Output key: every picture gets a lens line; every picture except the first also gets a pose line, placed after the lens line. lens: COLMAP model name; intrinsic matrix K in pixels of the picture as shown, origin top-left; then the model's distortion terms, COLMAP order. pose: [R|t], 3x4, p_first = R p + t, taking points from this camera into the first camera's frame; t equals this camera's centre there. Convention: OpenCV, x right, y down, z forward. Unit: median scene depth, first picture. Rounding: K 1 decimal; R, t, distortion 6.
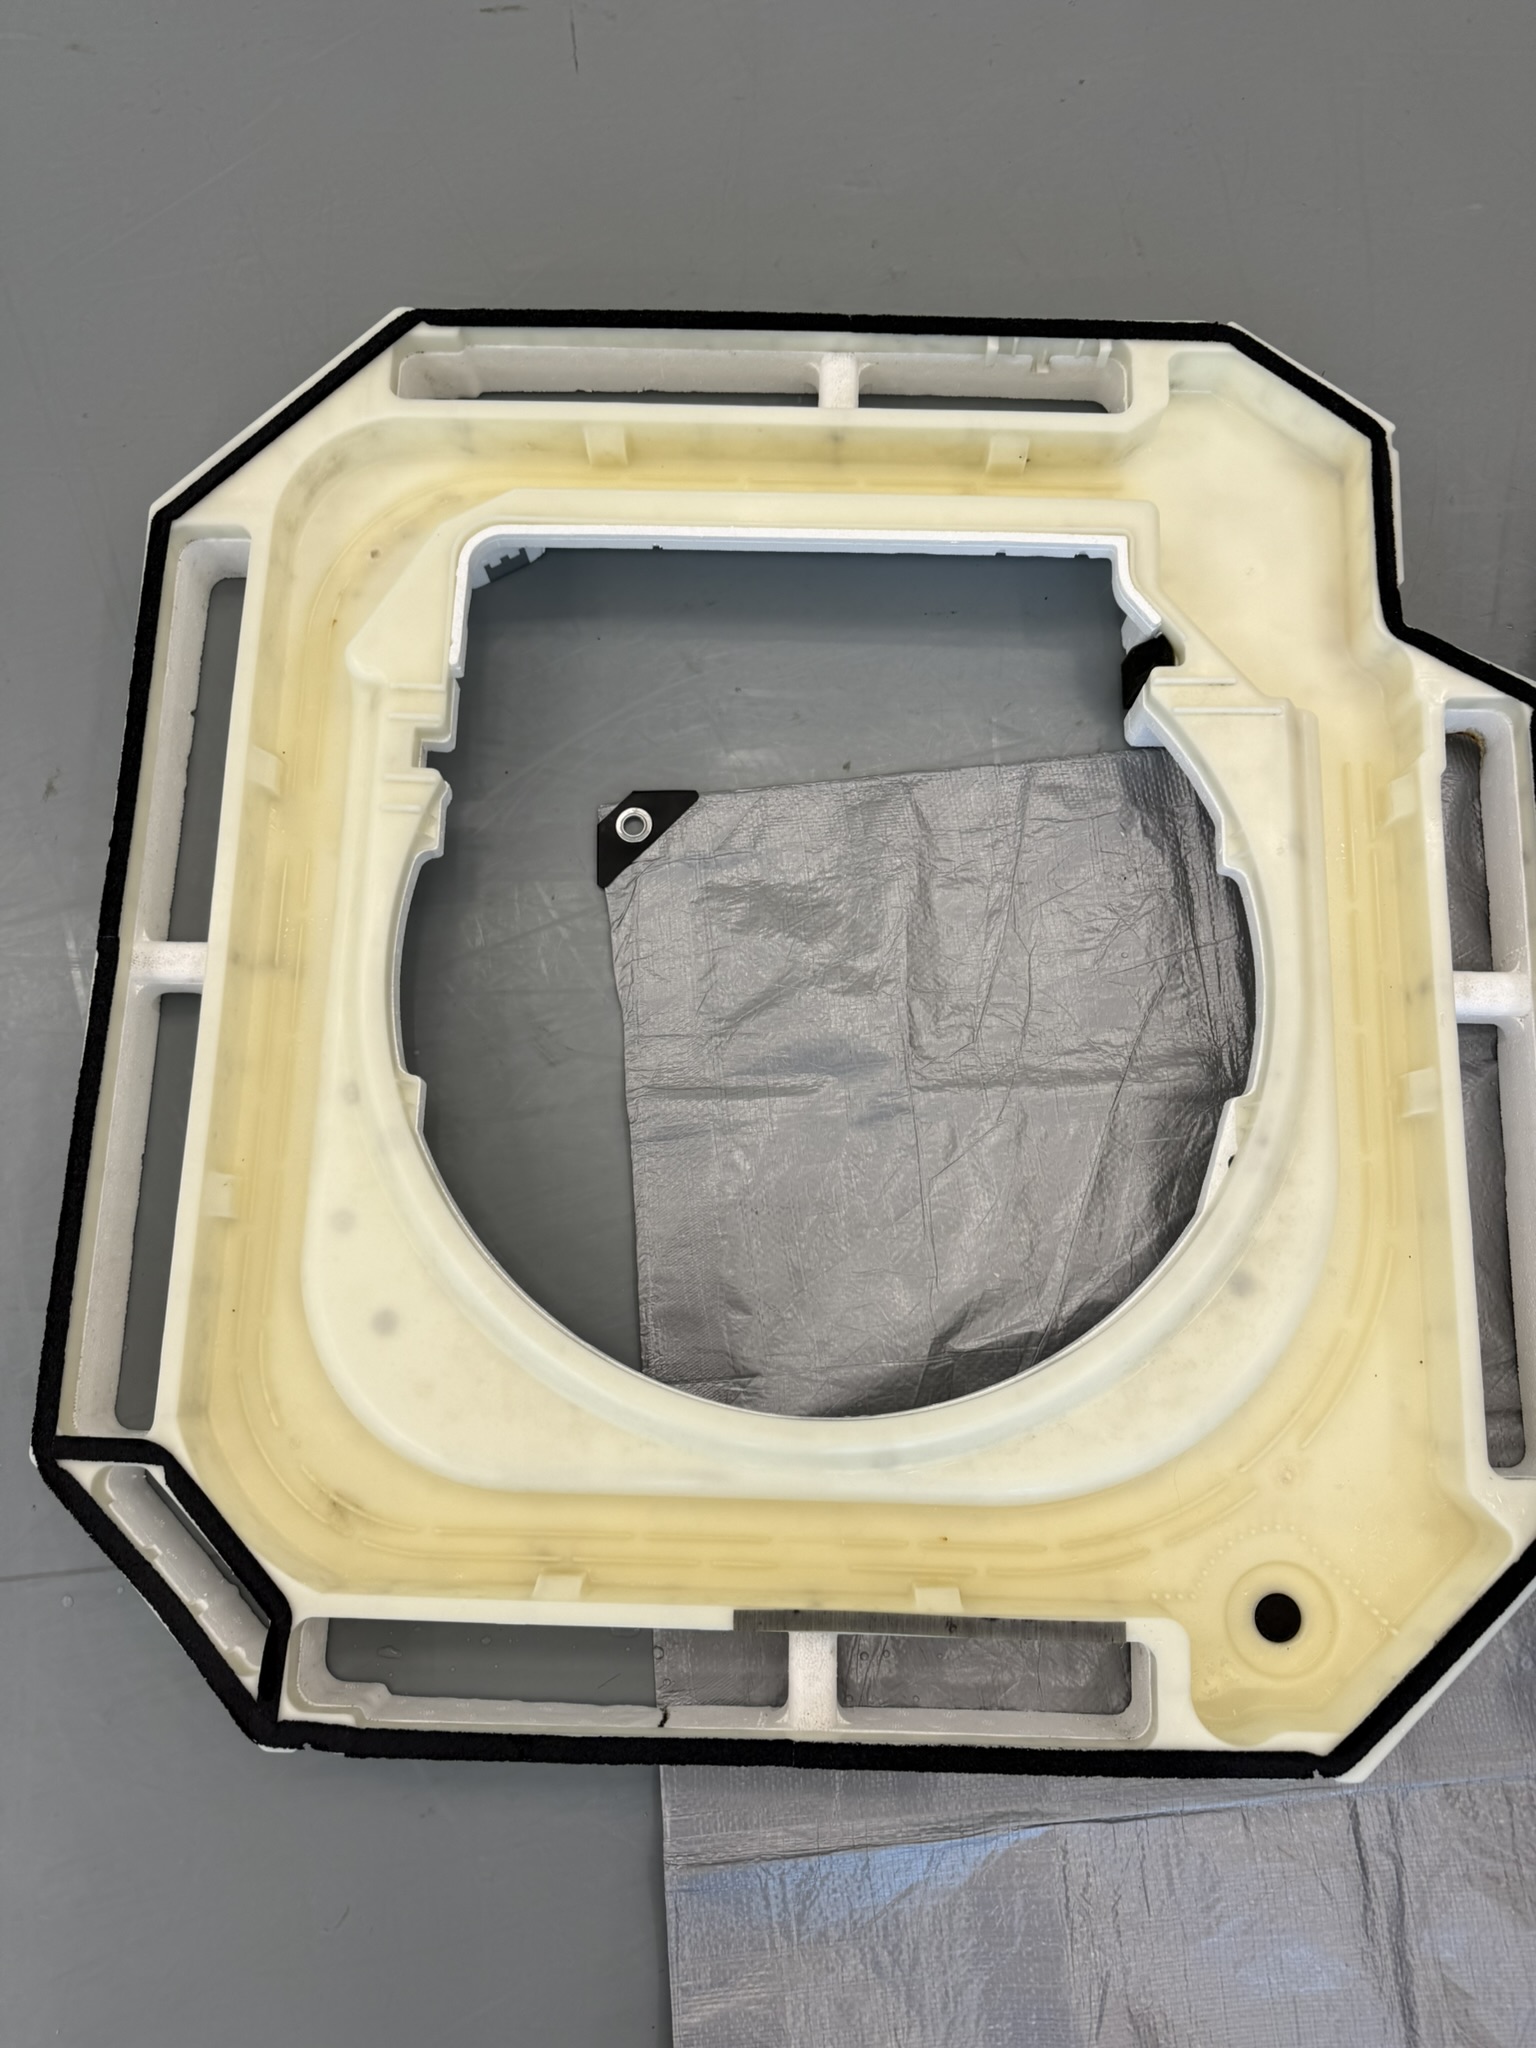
lens RADIAL K [[1473.4, 0, 791.6], [0, 1473.4, 1026.1], [0, 0, 1]] dist [0.002758, -0.000815]
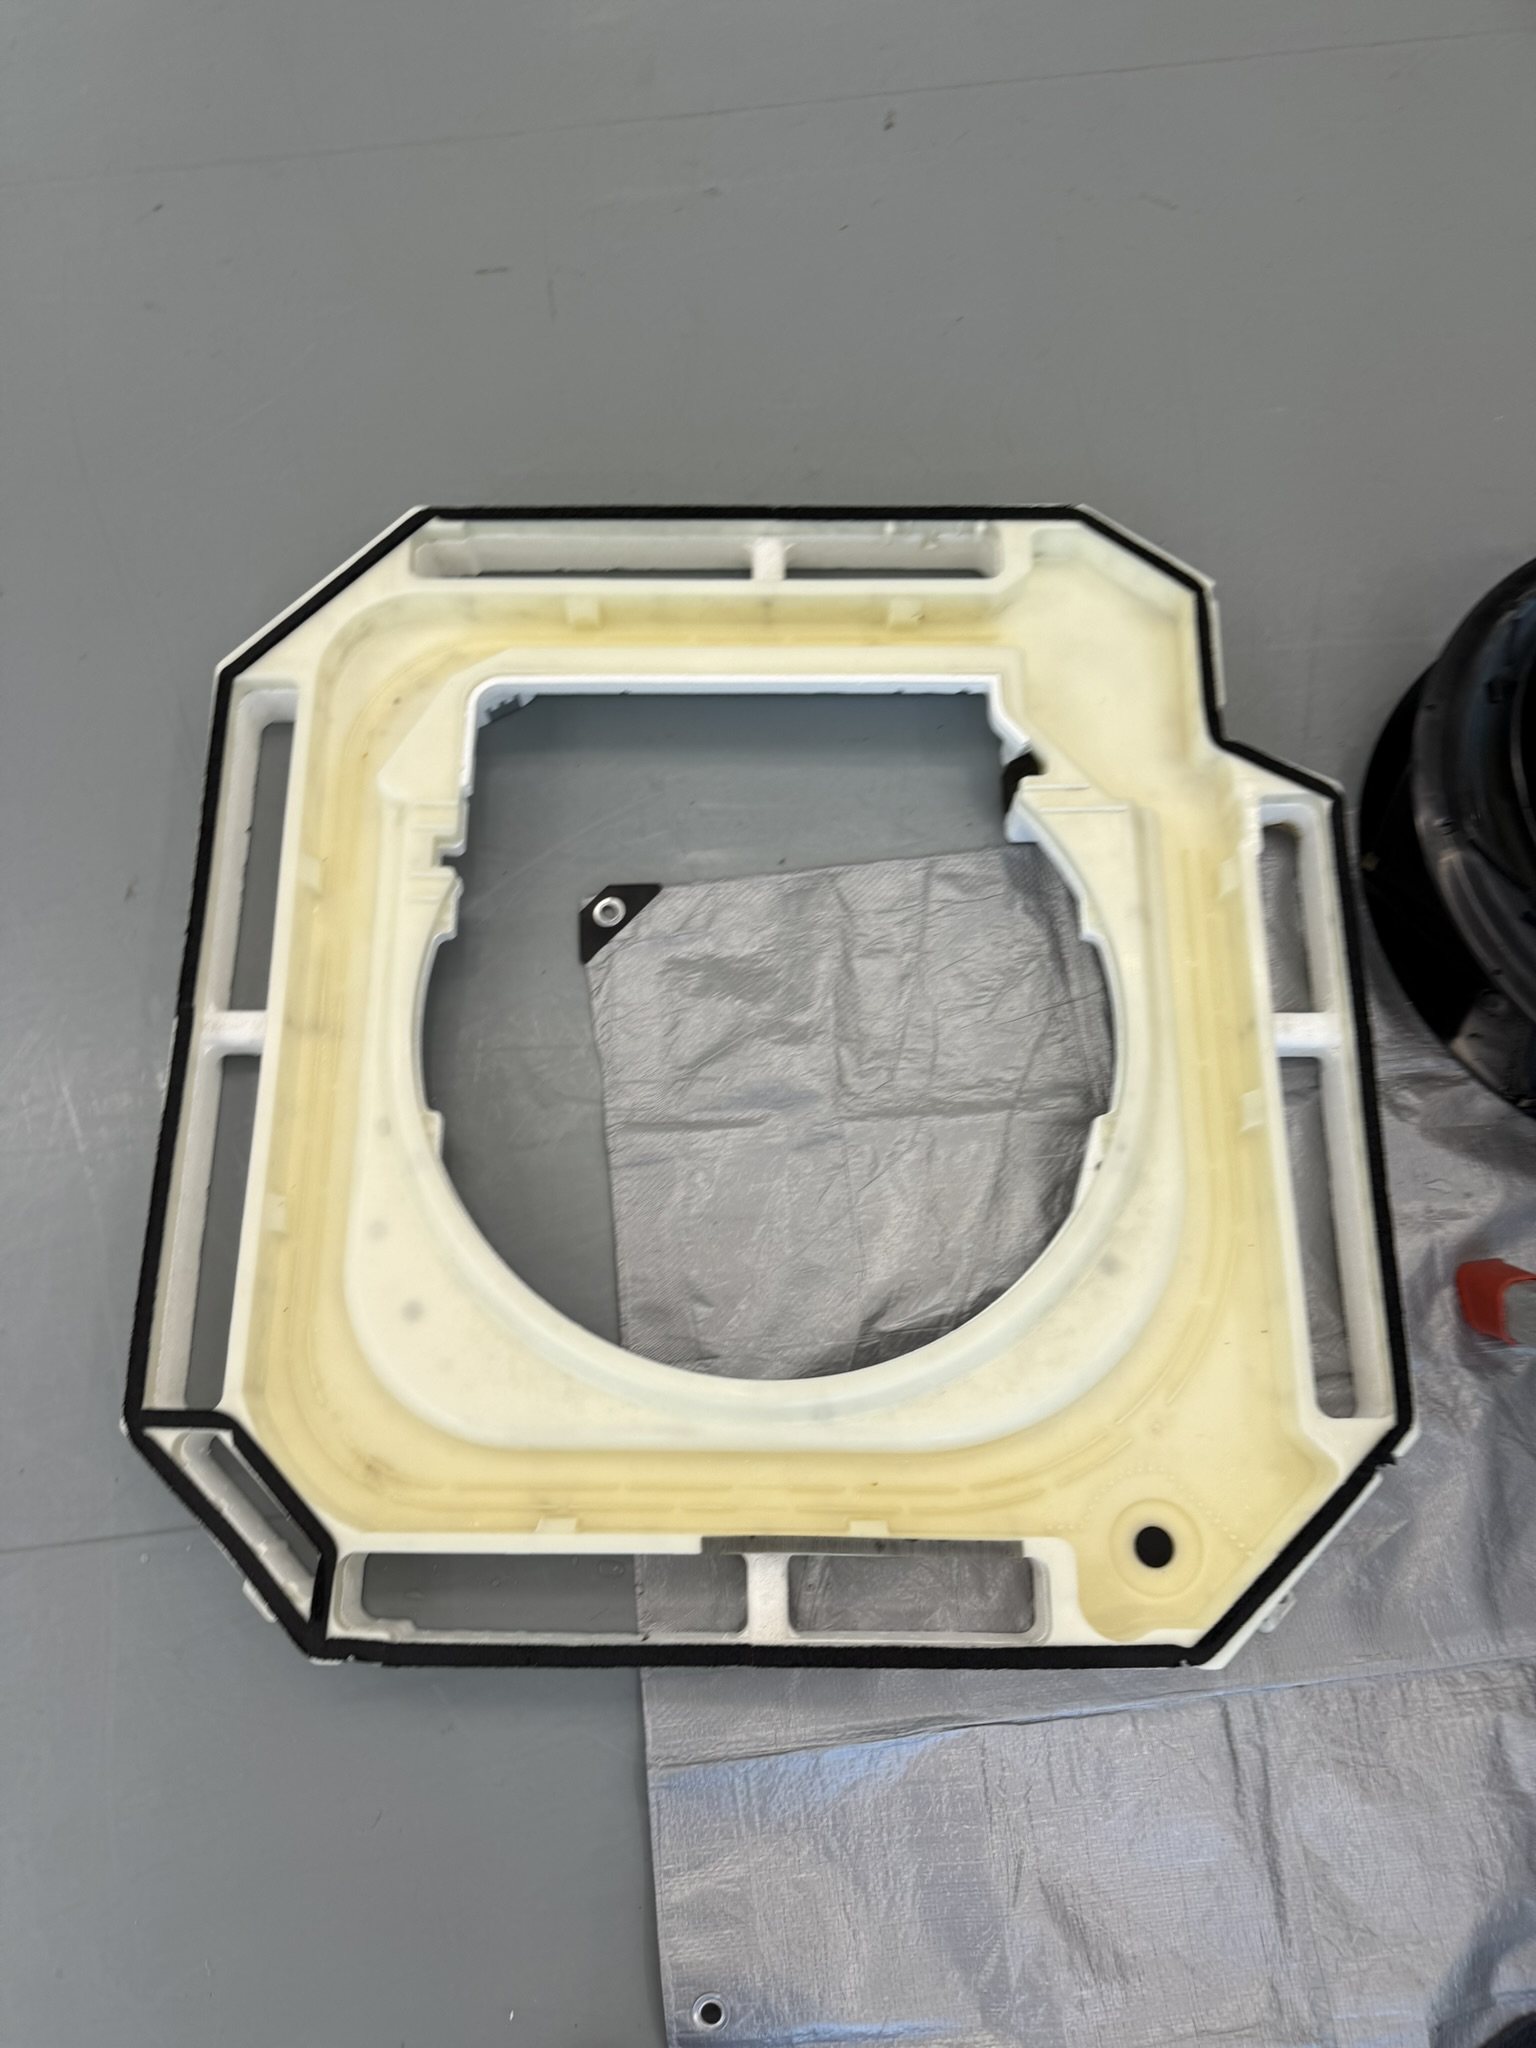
lens RADIAL K [[1434.9, 0, 768.0], [0, 1434.9, 1024.0], [0, 0, 1]] dist [0.031132, -0.001463]
pose [[0.999705, -0.022267, 0.009653, 0.012387], [0.023034, 0.995809, -0.088514, 0.070760], [-0.007642, 0.088710, 0.996028, -0.201231]]
